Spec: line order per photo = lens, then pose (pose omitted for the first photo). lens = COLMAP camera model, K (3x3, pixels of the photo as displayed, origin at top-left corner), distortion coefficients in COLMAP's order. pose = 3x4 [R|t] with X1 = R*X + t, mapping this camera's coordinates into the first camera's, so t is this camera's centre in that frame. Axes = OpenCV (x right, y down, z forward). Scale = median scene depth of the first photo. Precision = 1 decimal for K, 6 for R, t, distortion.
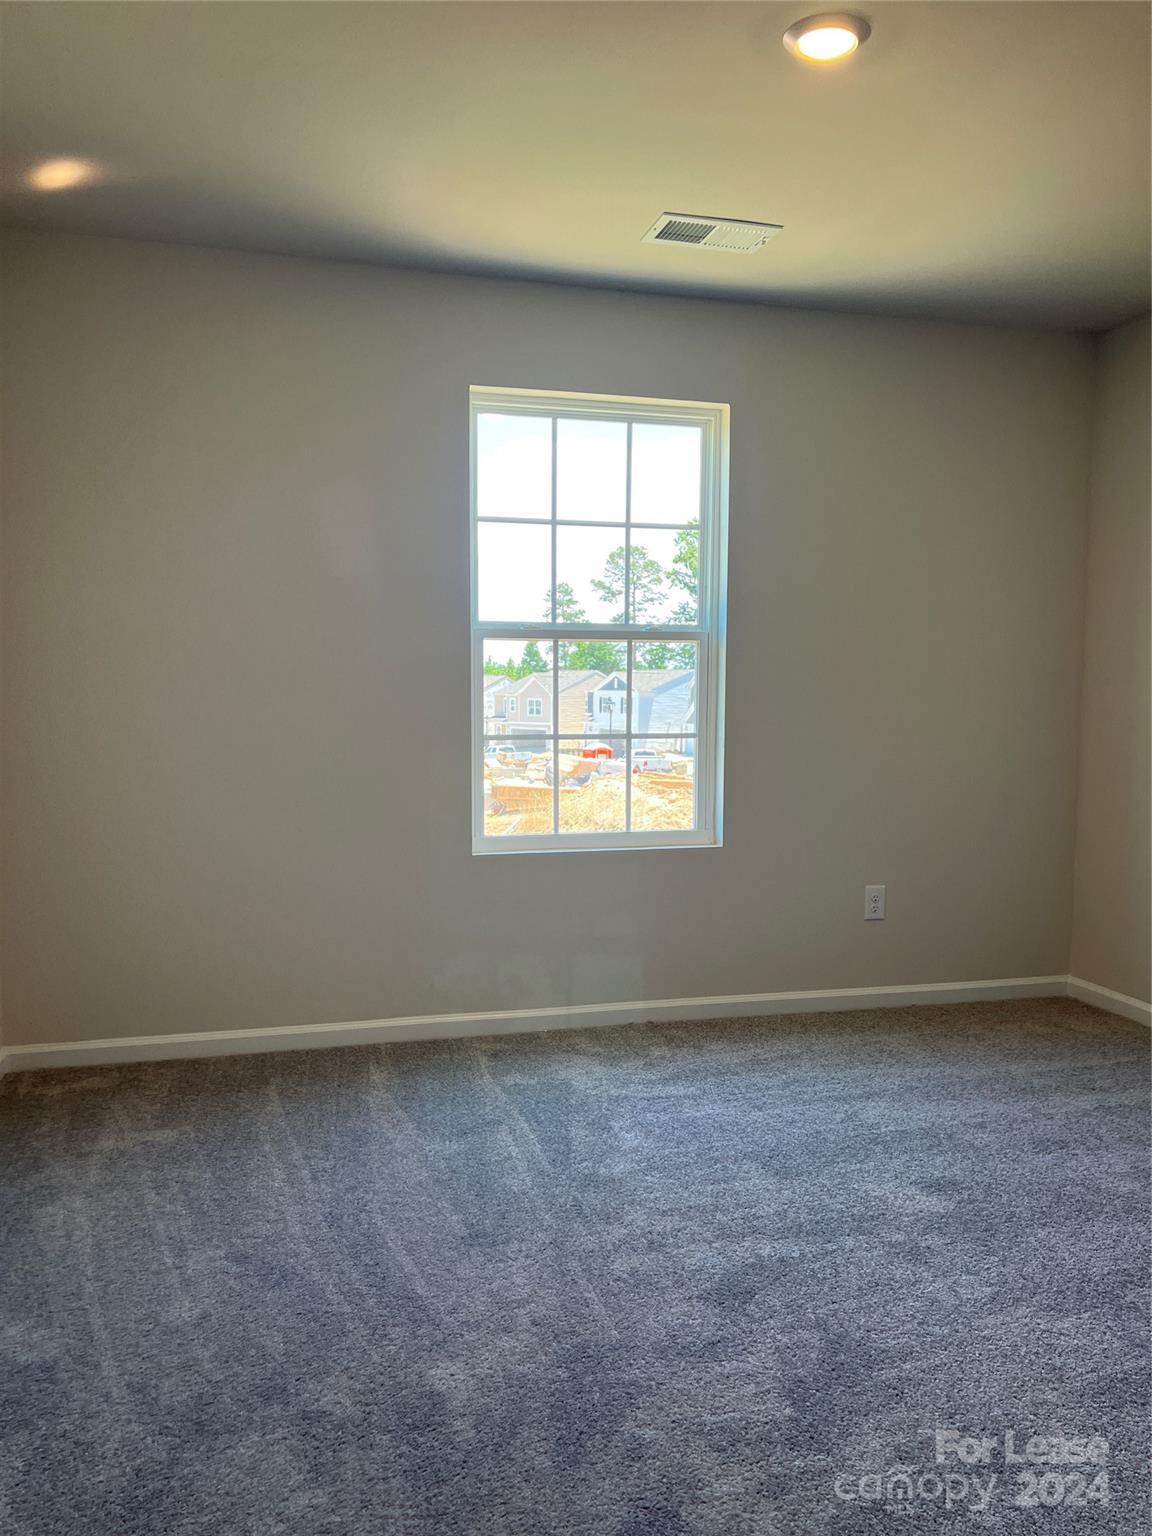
lens RADIAL K [[1137.2, 0, 604.5], [0, 1137.2, 789.8], [0, 0, 1]] dist [0.046257, -0.041656]
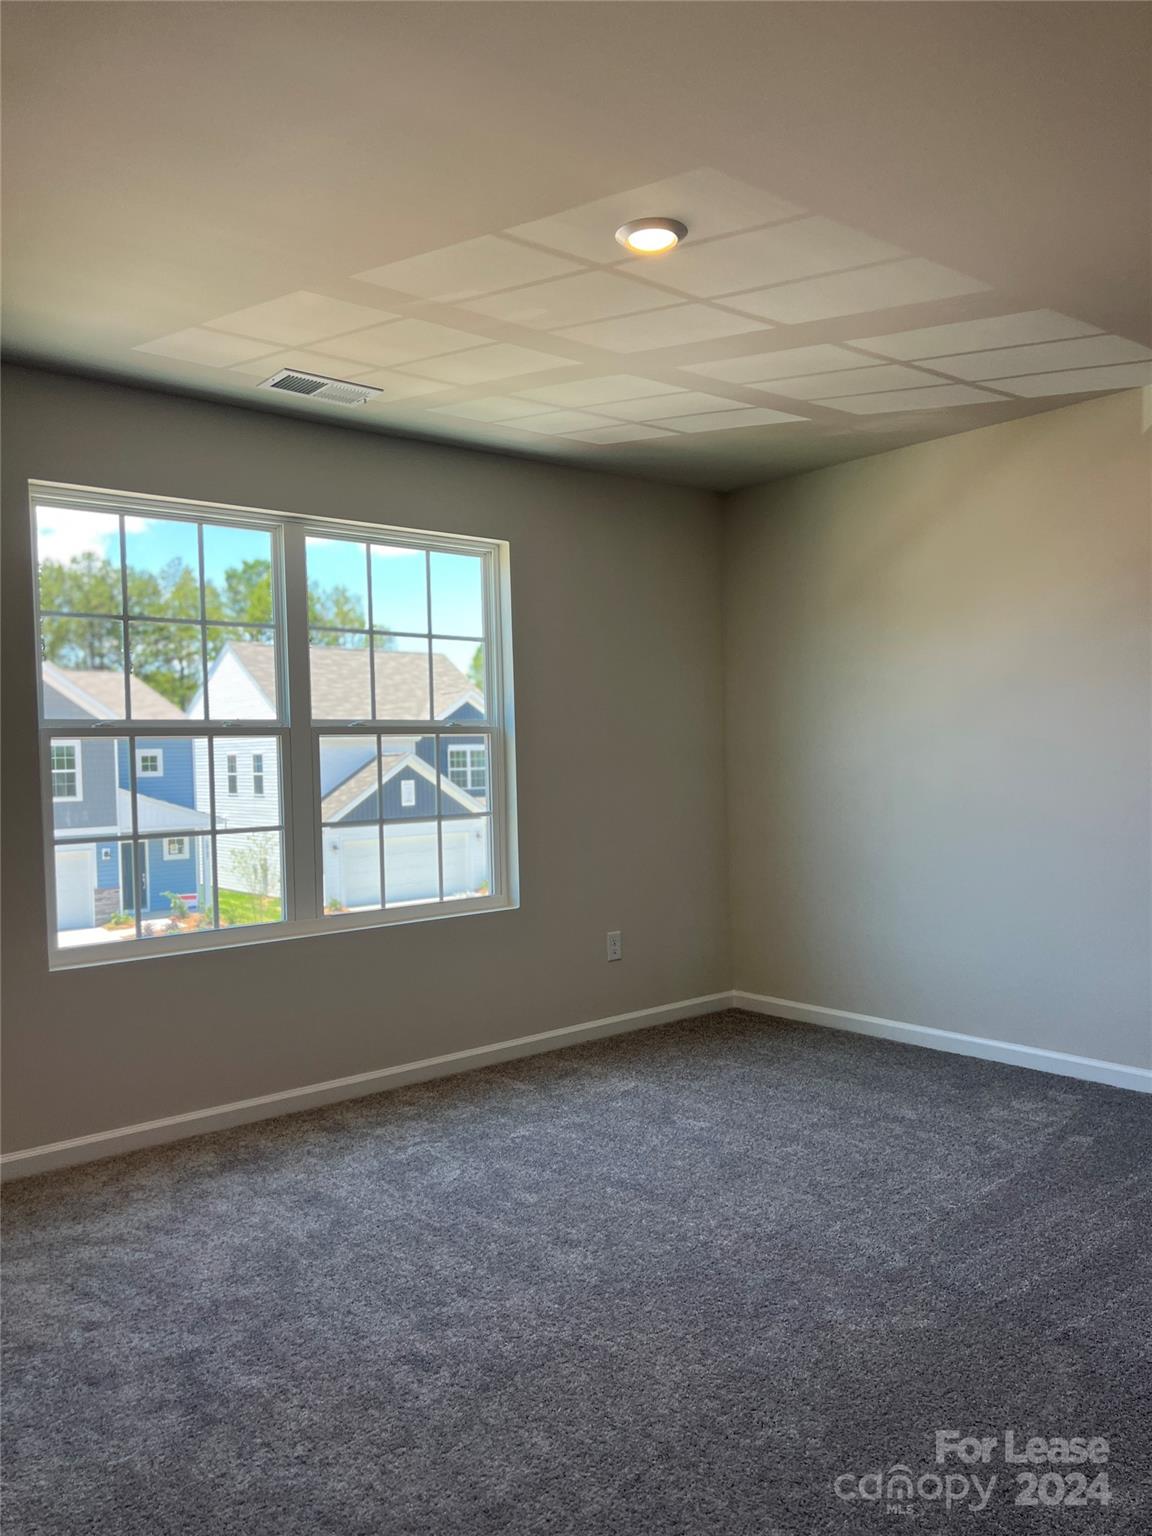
lens RADIAL K [[1137.2, 0, 565.2], [0, 1137.2, 774.3], [0, 0, 1]] dist [0.046257, -0.041656]
pose [[0.893619, -0.033680, 0.447560, -0.372521], [0.076140, 0.994103, -0.077216, 0.007516], [-0.442320, 0.103079, 0.890914, -0.079324]]
